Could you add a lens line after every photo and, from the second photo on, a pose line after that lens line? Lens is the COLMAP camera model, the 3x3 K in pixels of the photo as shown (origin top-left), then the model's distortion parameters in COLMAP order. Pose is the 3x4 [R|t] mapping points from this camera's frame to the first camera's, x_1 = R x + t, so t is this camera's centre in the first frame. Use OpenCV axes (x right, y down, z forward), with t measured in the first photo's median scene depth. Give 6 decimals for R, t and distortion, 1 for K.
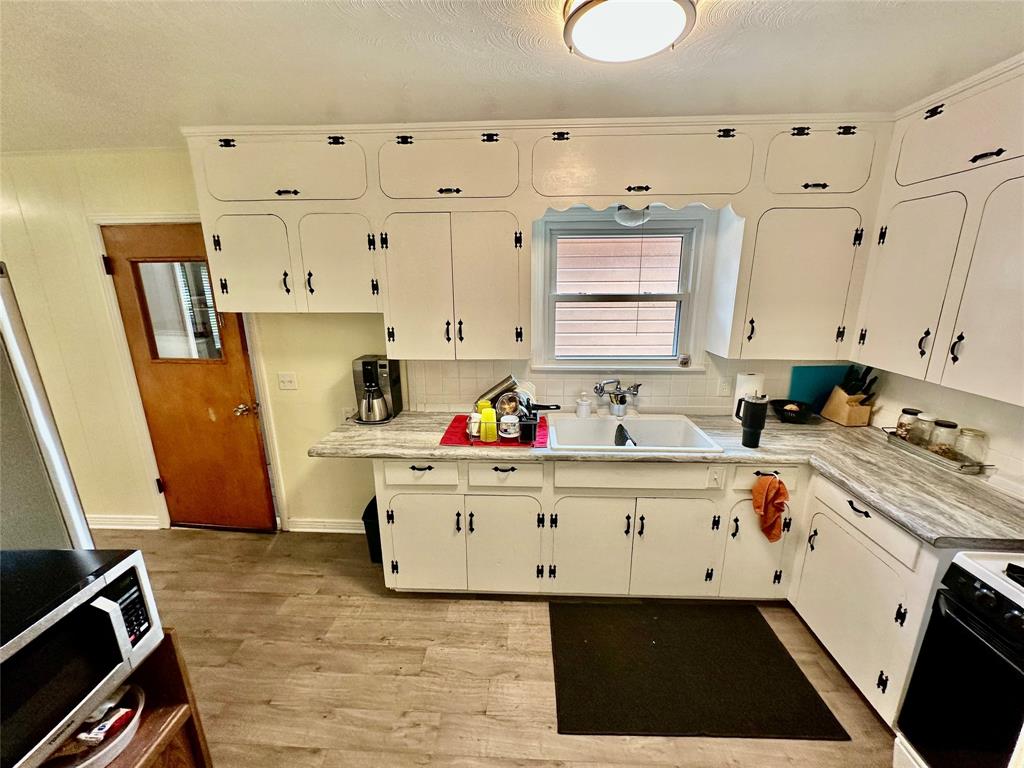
lens RADIAL K [[408.5, 0, 505.1], [0, 408.5, 386.8], [0, 0, 1]] dist [-0.005749, 0.001028]
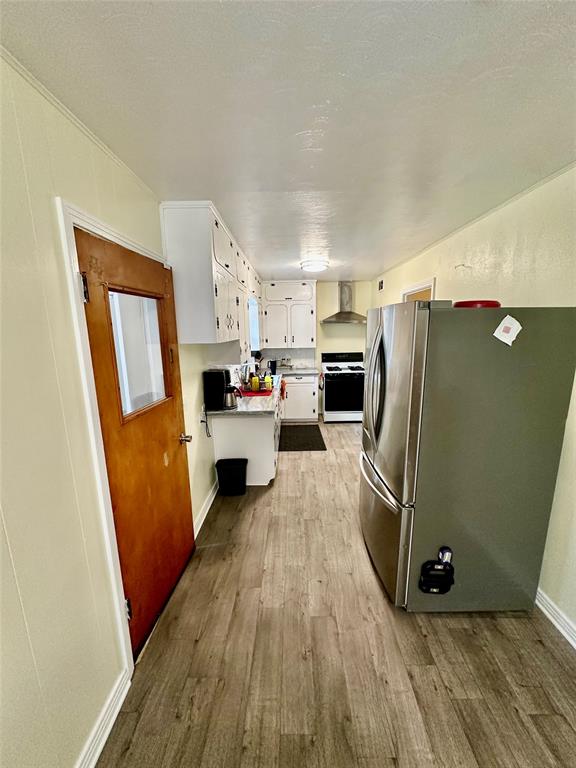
lens RADIAL K [[306.4, 0, 296.5], [0, 306.4, 385.3], [0, 0, 1]] dist [-0.005749, 0.001028]
pose [[-0.055059, -0.186048, 0.980997, -2.089816], [0.255566, 0.947133, 0.193970, -0.227567], [-0.965222, 0.261390, -0.004601, 1.008003]]
